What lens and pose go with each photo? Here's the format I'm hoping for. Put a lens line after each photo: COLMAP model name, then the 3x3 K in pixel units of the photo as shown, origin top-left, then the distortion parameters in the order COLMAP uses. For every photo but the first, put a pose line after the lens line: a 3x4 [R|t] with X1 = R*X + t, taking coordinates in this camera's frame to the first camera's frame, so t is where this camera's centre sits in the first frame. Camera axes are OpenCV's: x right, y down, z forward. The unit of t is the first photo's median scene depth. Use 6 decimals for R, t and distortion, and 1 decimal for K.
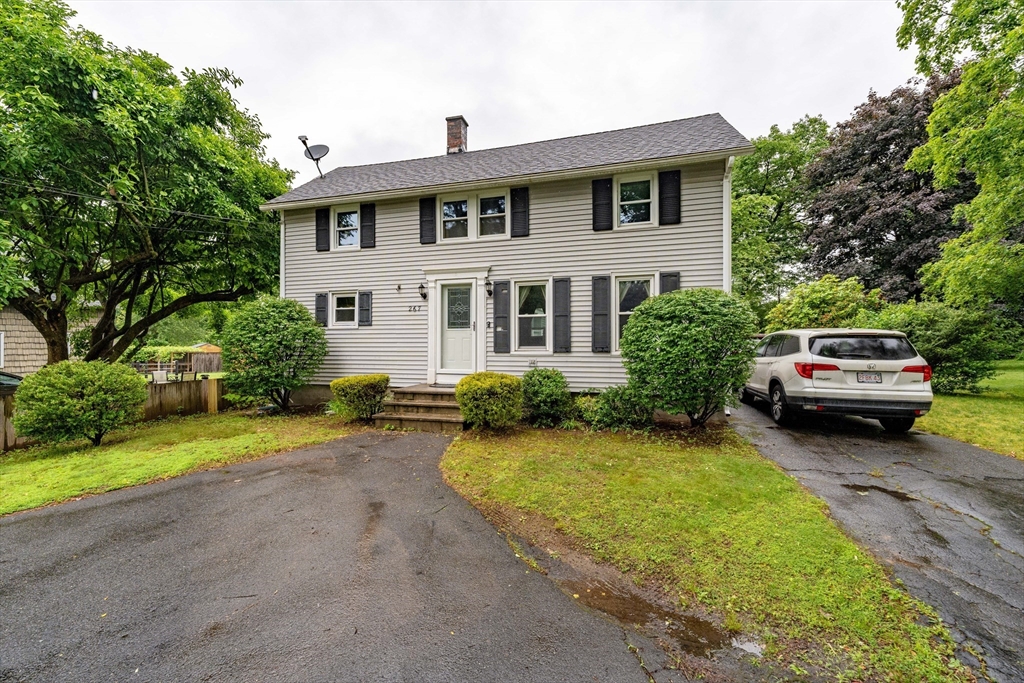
lens RADIAL K [[421.1, 0, 565.1], [0, 421.1, 316.5], [0, 0, 1]] dist [-0.002432, -0.001156]
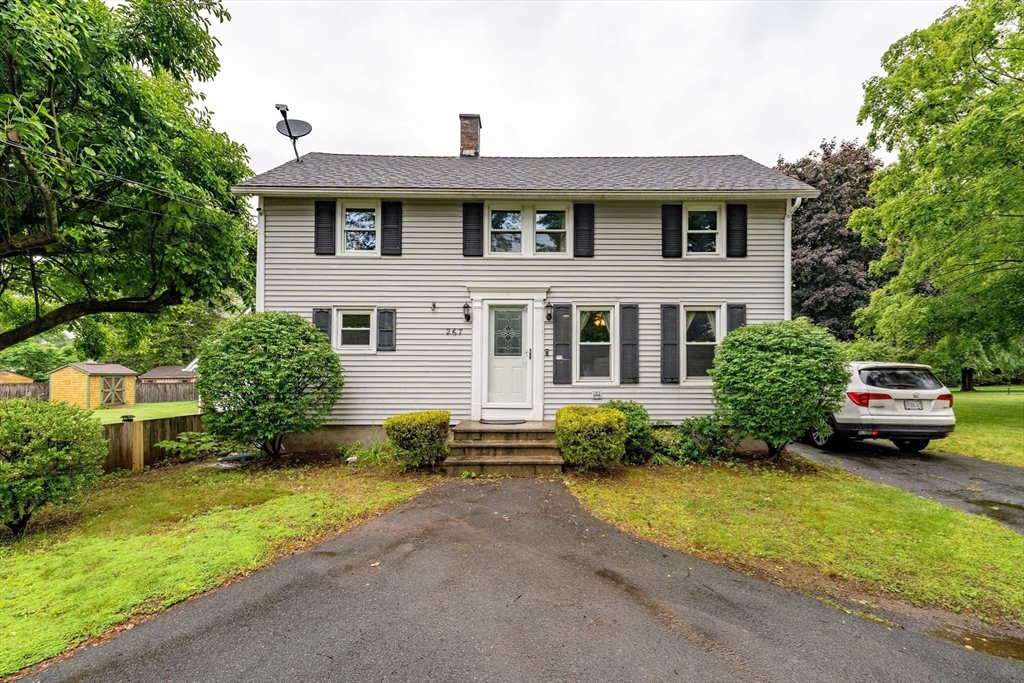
lens RADIAL K [[421.1, 0, 511.3], [0, 421.1, 344.2], [0, 0, 1]] dist [-0.002432, -0.001156]
pose [[0.960071, 0.024778, 0.278656, -0.507839], [-0.023064, 0.999690, -0.009430, 0.012466], [-0.278804, 0.002627, 0.960345, 0.164955]]
